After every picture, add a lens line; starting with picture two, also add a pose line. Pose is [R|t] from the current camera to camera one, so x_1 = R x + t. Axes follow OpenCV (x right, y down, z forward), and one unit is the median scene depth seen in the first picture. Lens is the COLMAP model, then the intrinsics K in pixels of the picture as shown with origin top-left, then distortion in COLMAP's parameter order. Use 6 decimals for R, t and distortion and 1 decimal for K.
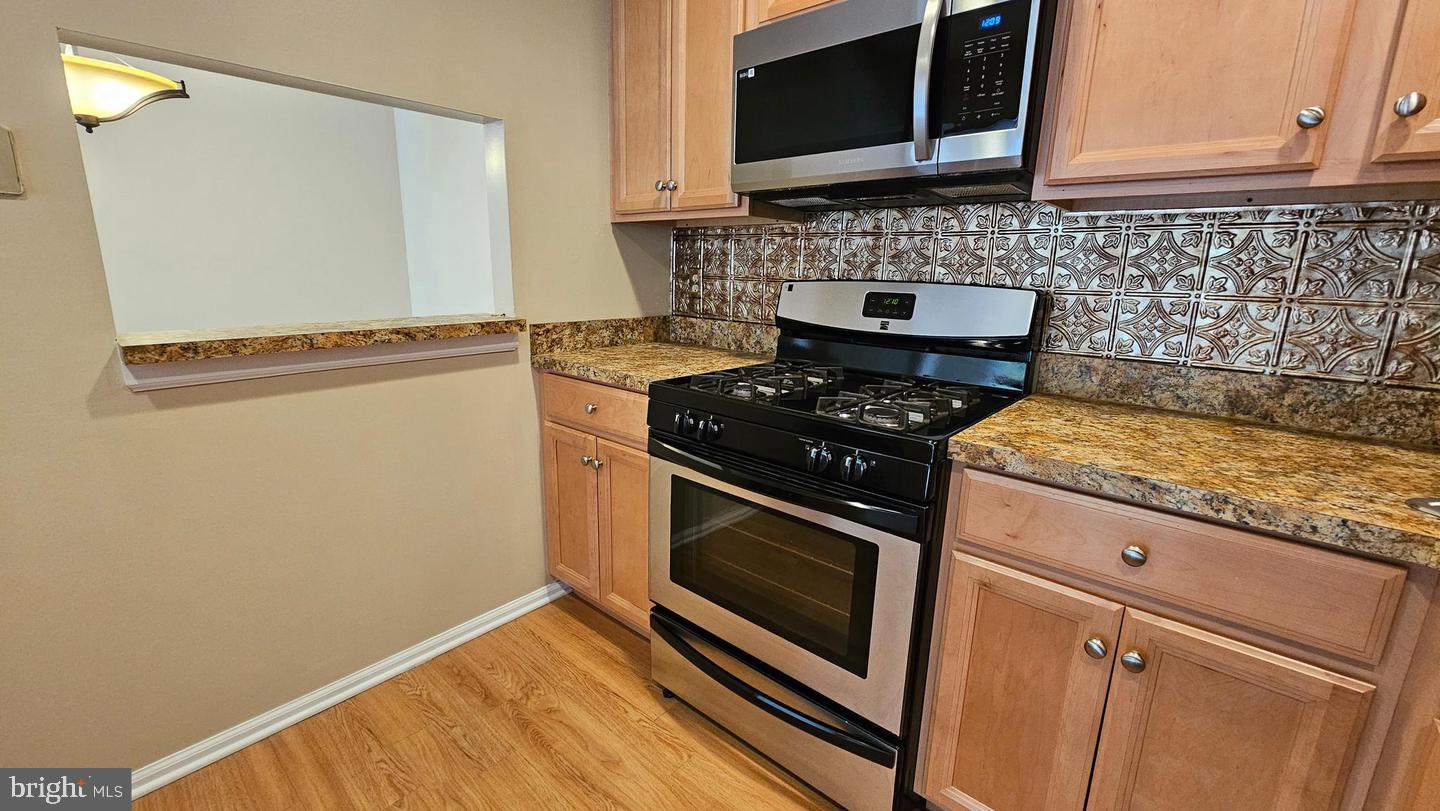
lens RADIAL K [[591.2, 0, 719.5], [0, 591.2, 403.7], [0, 0, 1]] dist [-0.002244, -0.000095]
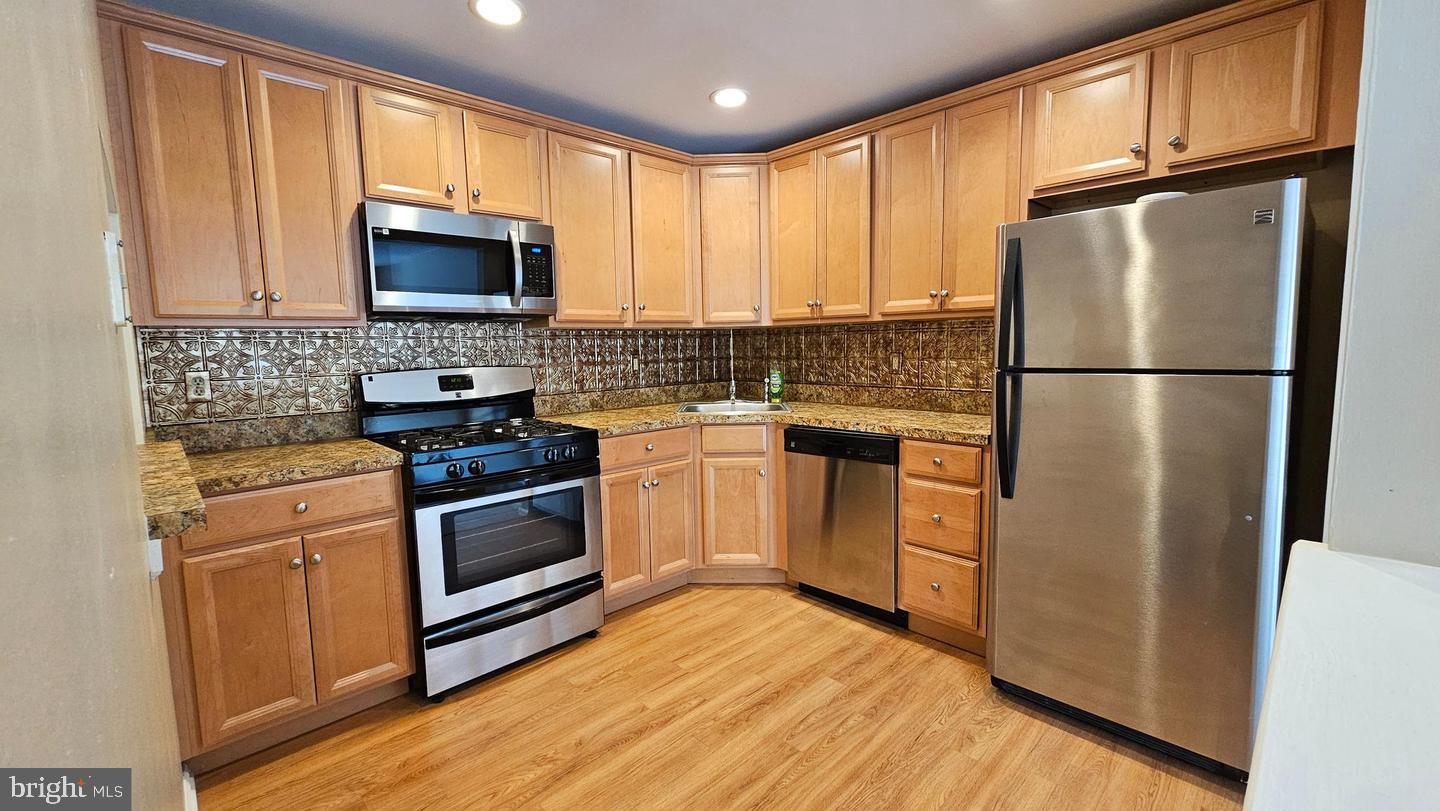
lens RADIAL K [[588.0, 0, 718.6], [0, 588.0, 400.3], [0, 0, 1]] dist [-0.001452, 0.000446]
pose [[0.086333, -0.122721, 0.988679, -1.221172], [0.239816, 0.965764, 0.098936, -0.106246], [-0.966972, 0.228560, 0.112808, 0.144590]]
